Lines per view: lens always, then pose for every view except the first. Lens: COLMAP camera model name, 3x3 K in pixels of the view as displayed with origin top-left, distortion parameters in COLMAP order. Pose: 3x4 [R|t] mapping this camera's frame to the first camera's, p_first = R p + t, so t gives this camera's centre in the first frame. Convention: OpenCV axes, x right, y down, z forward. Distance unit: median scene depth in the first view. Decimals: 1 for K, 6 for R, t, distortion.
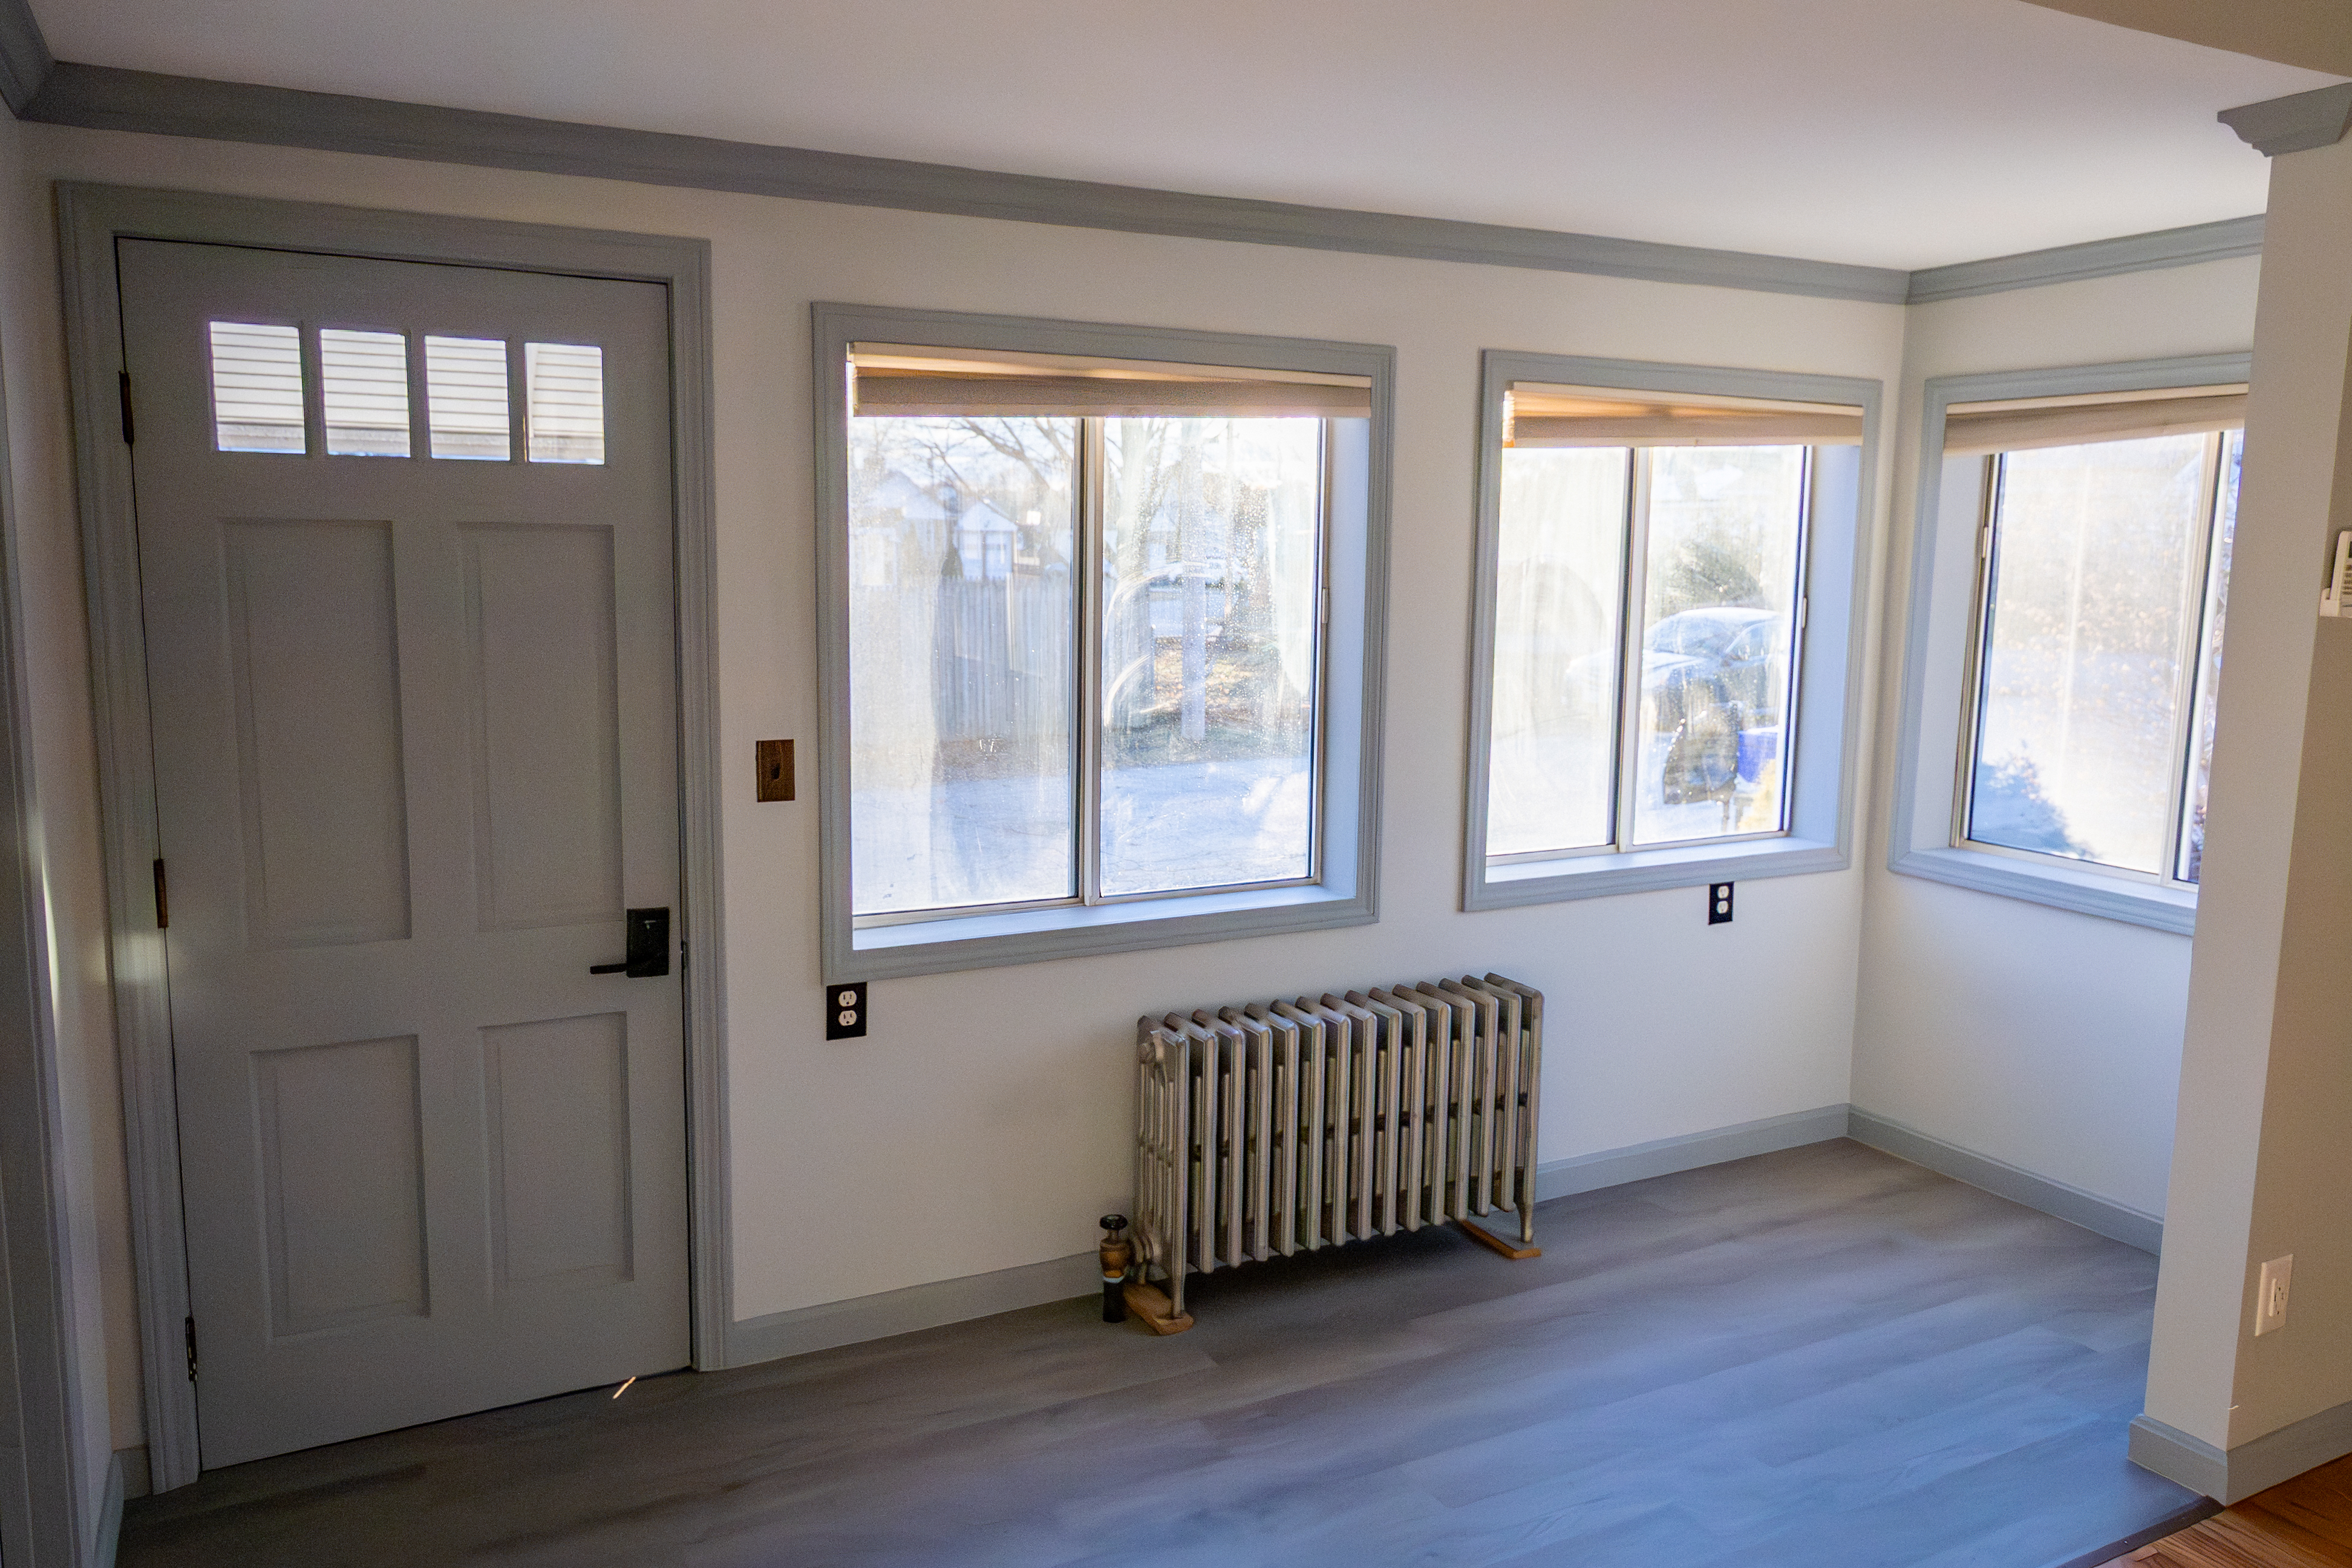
lens RADIAL K [[1682.2, 0, 1168.1], [0, 1682.2, 780.4], [0, 0, 1]] dist [0.000946, 0.007157]
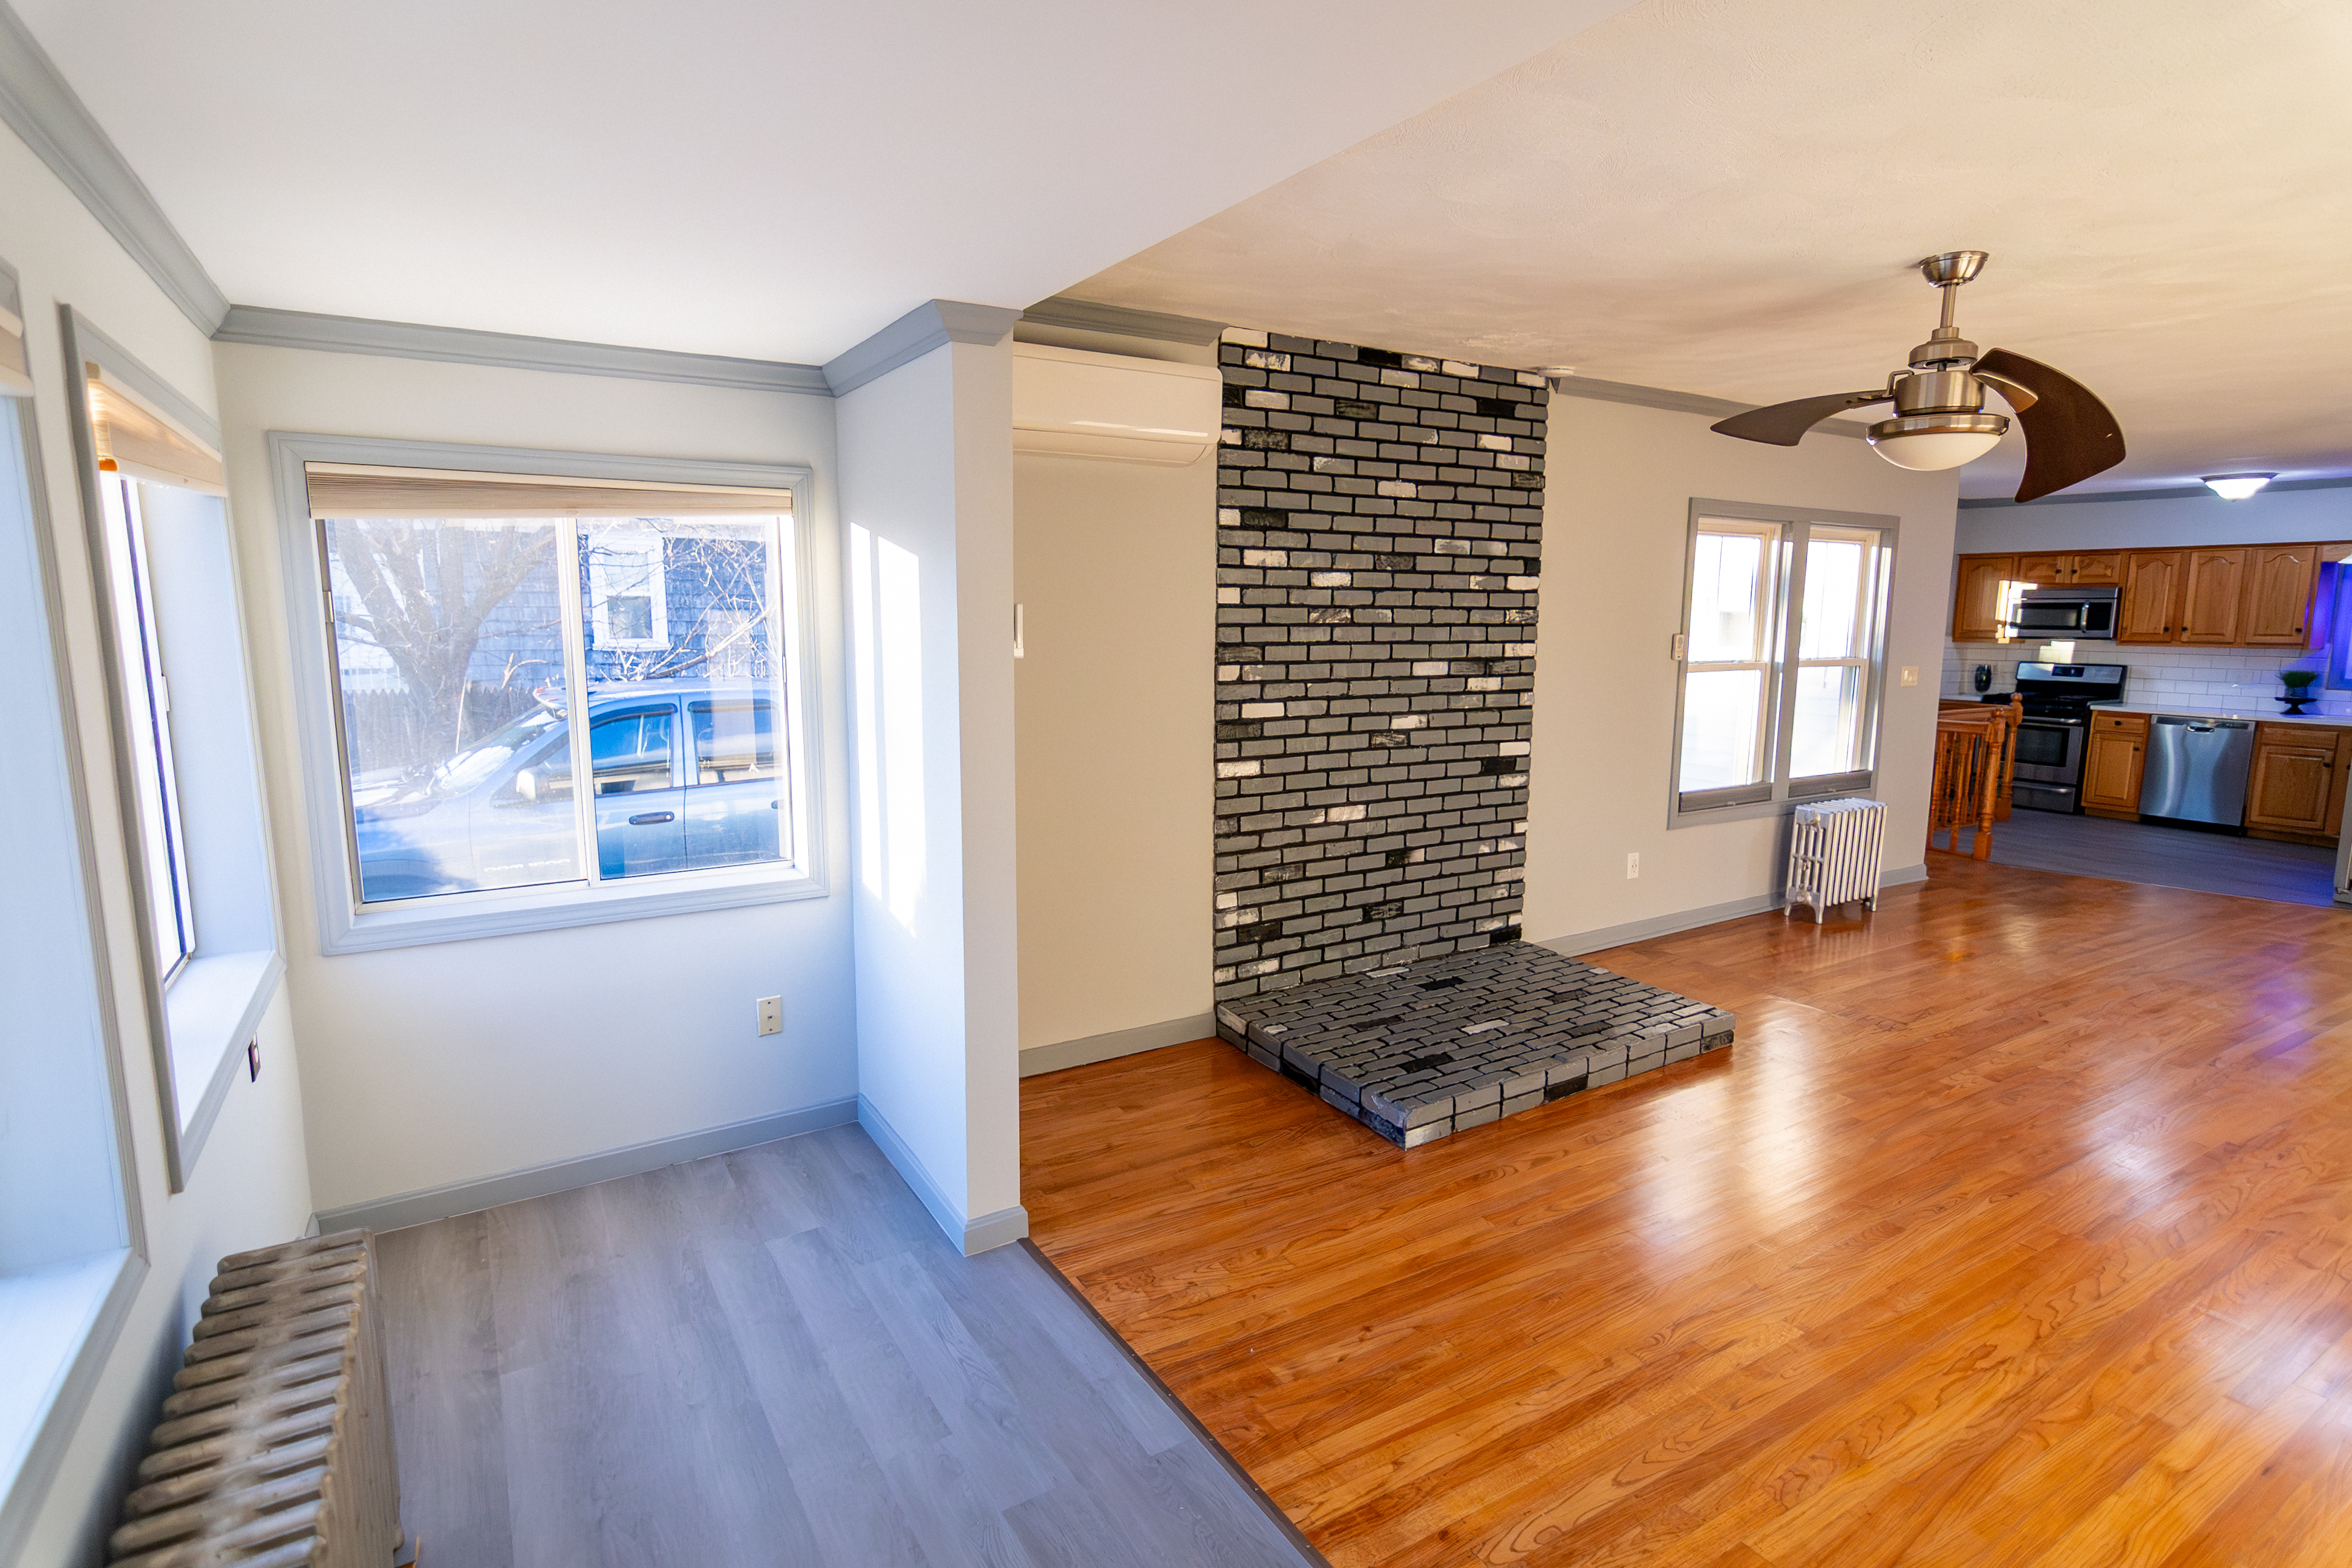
lens RADIAL K [[1182.2, 0, 1170.0], [0, 1182.2, 782.3], [0, 0, 1]] dist [-0.001783, 0.006212]
pose [[-0.058496, -0.156886, 0.985883, -0.339980], [0.134163, 0.977379, 0.163493, -0.122063], [-0.989231, 0.141833, -0.036124, 0.765891]]
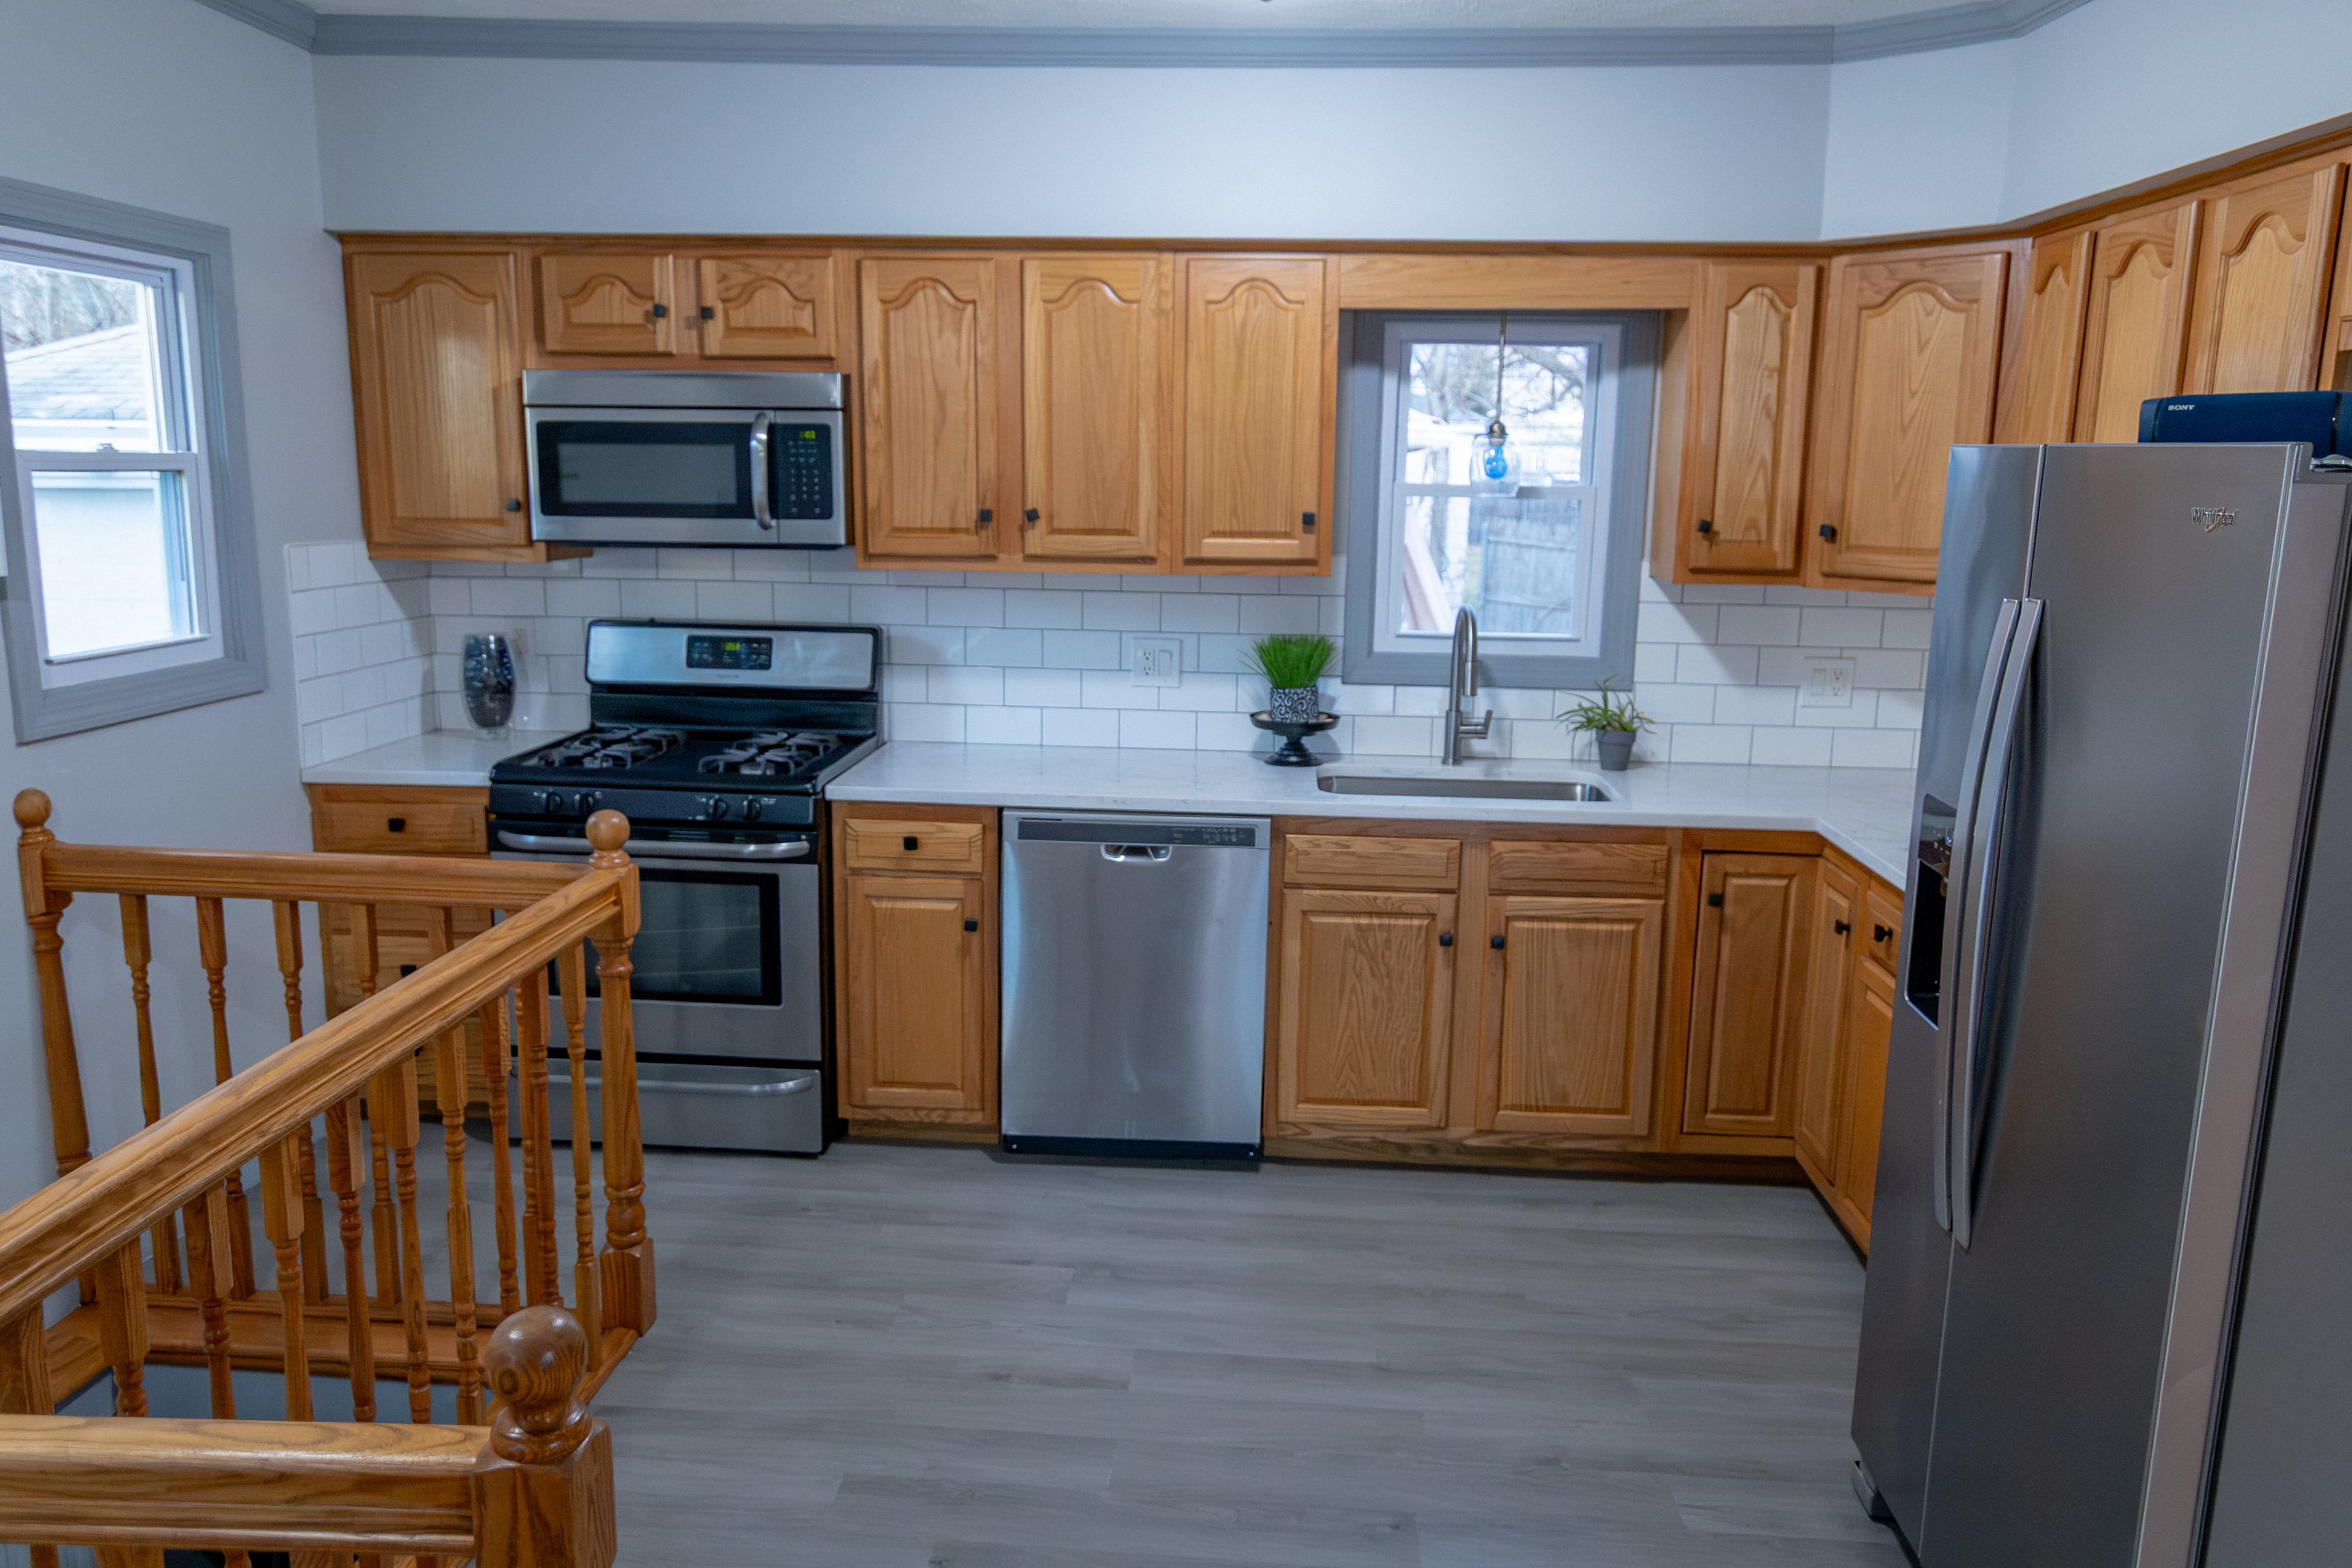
lens RADIAL K [[1682.2, 0, 1168.1], [0, 1682.2, 780.4], [0, 0, 1]] dist [0.000946, 0.007157]
pose [[-0.850288, -0.121961, 0.511993, 1.674315], [0.050705, 0.949275, 0.310333, 0.120901], [-0.523870, 0.289832, -0.800973, -0.831048]]
